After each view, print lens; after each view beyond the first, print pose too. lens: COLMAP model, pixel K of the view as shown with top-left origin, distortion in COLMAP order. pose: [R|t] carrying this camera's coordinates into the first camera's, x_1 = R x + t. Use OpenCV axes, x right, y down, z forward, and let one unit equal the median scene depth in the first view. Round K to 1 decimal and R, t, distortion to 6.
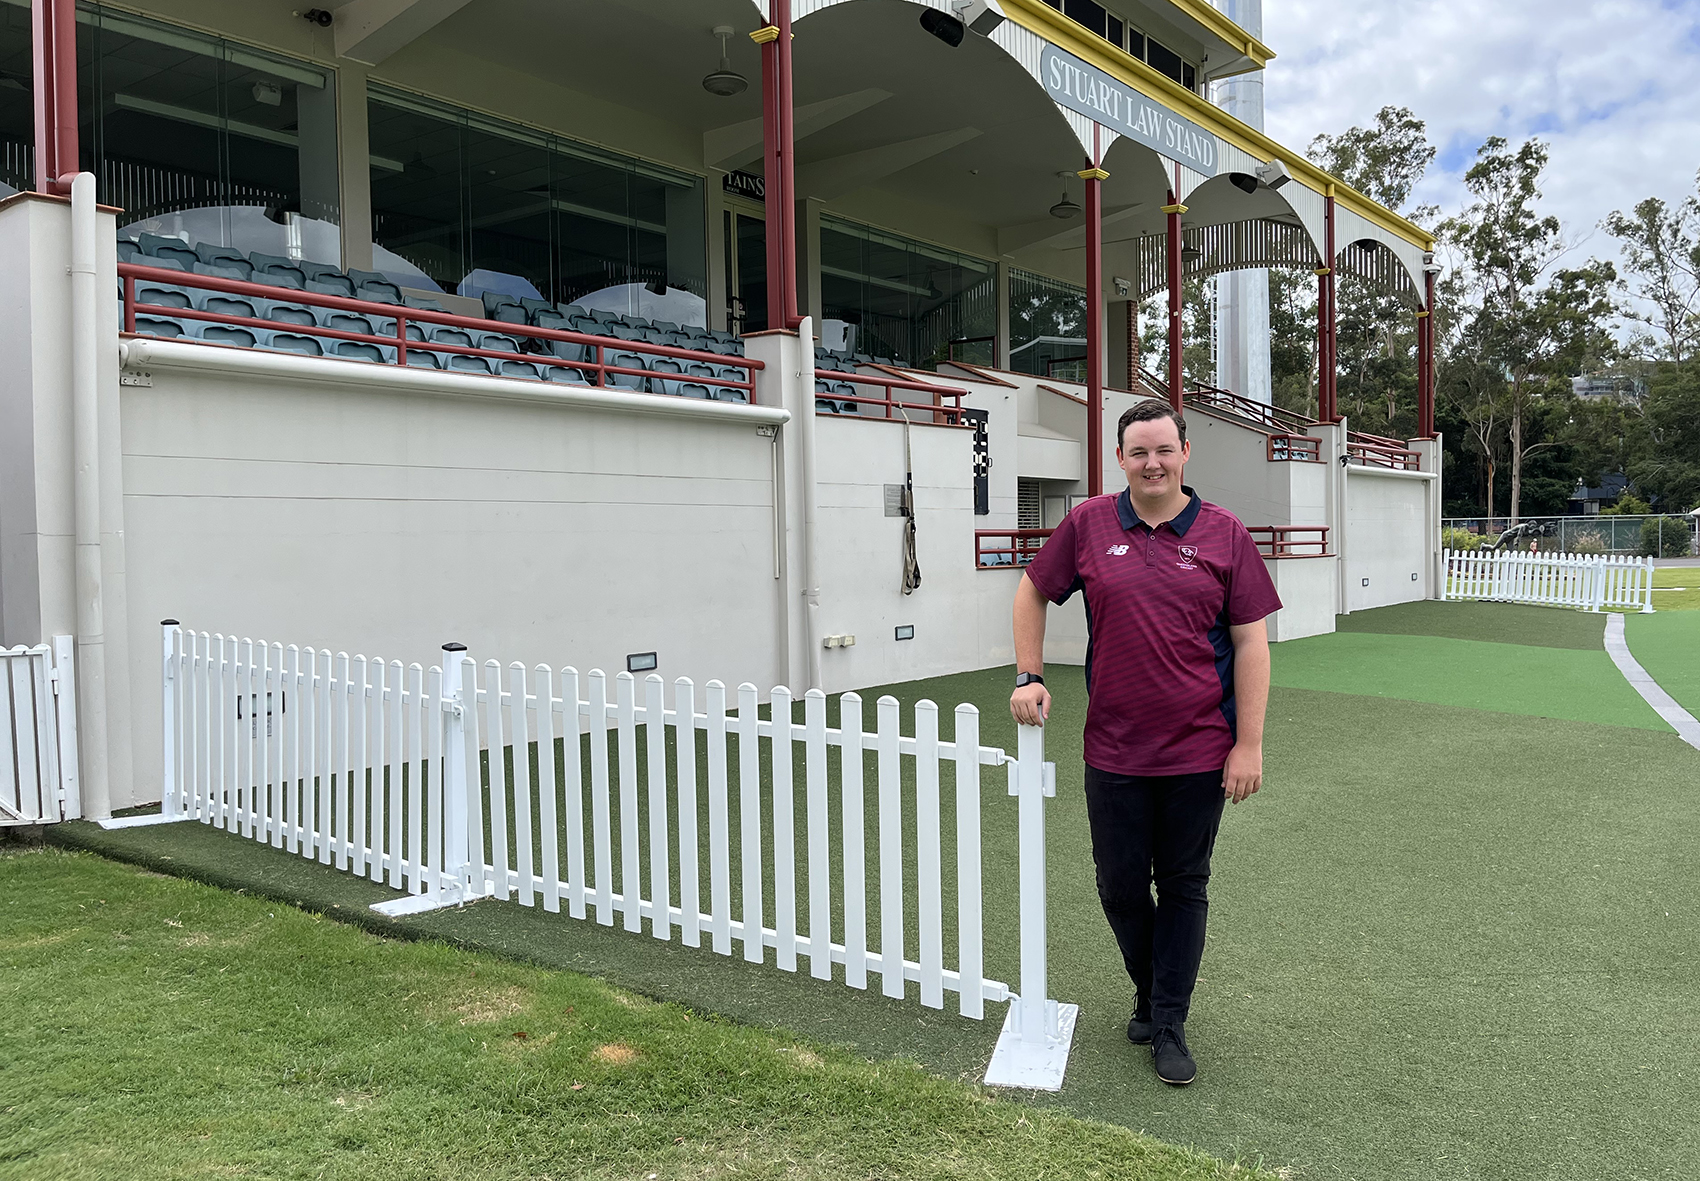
lens RADIAL K [[1420.2, 0, 850.0], [0, 1420.2, 590.5], [0, 0, 1]] dist [-0.008408, -0.004473]
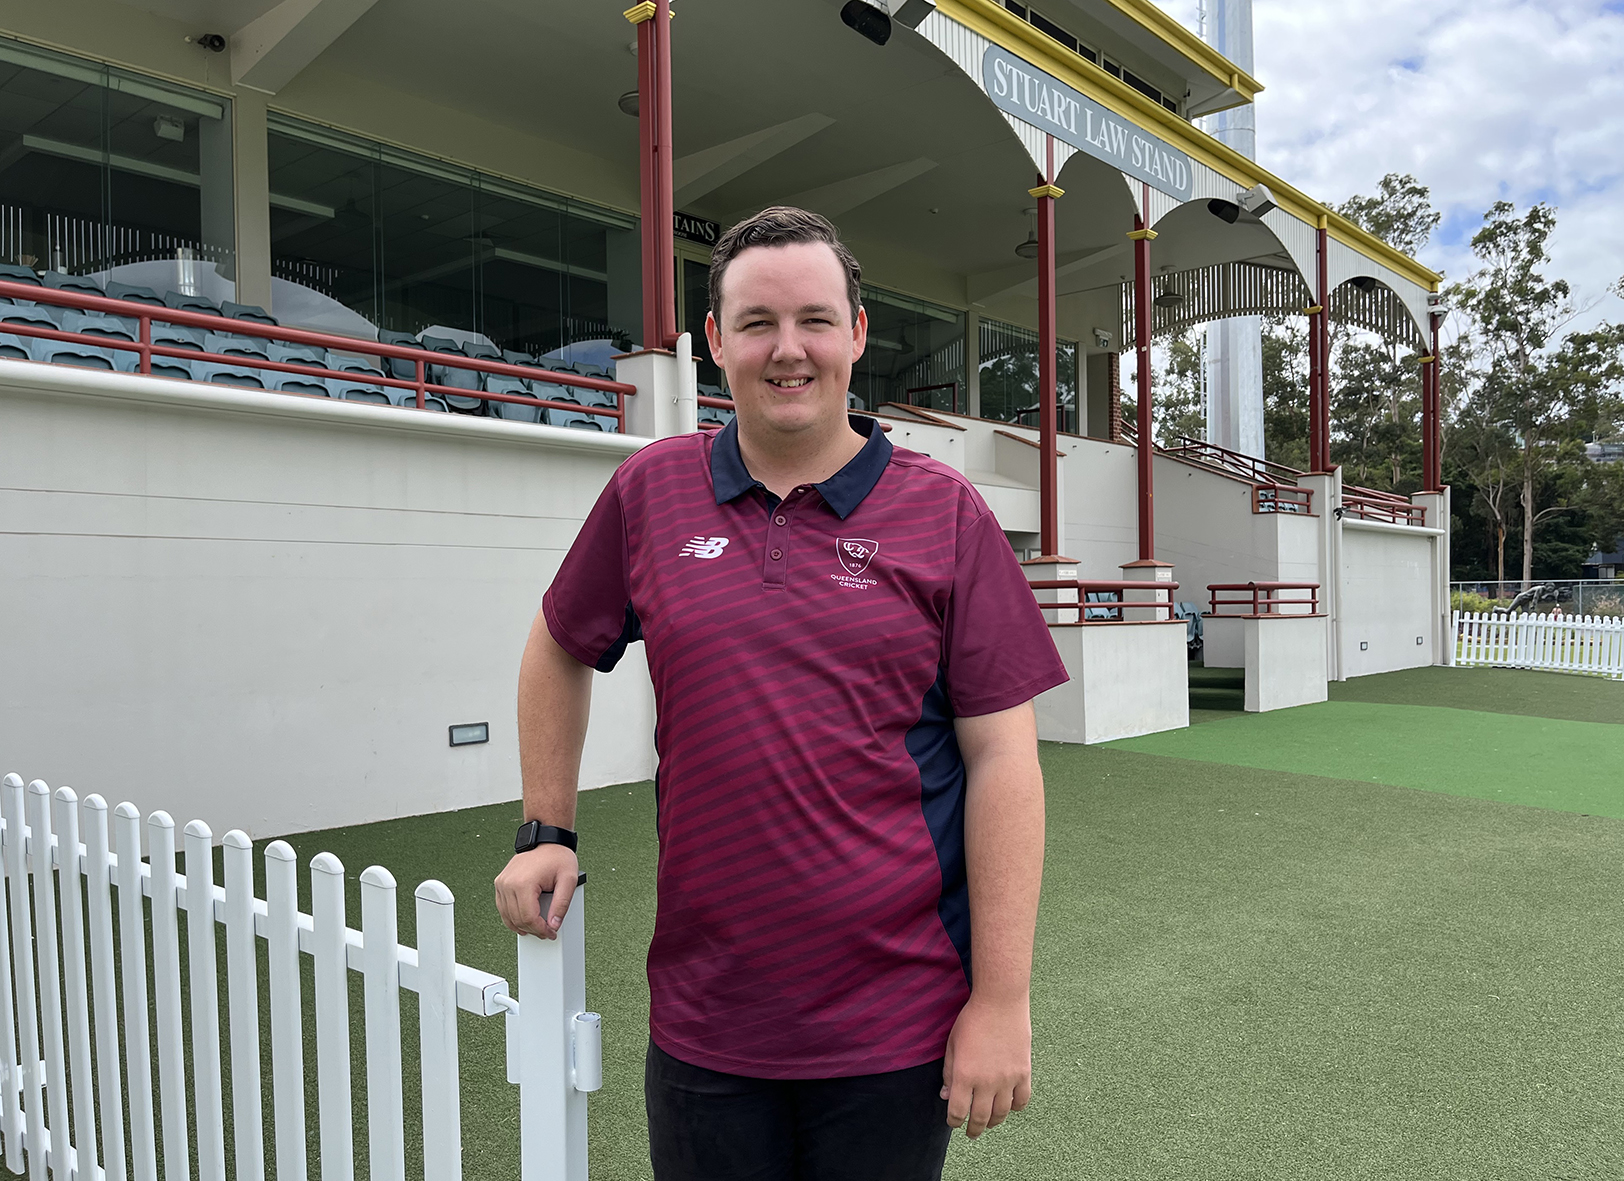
lens RADIAL K [[1246.4, 0, 808.5], [0, 1246.4, 621.8], [0, 0, 1]] dist [0.013298, -0.032494]
pose [[0.996840, 0.002523, -0.079399, 0.066605], [-0.004636, 0.999640, -0.026434, 0.001351], [0.079304, 0.026718, 0.996492, 0.160891]]
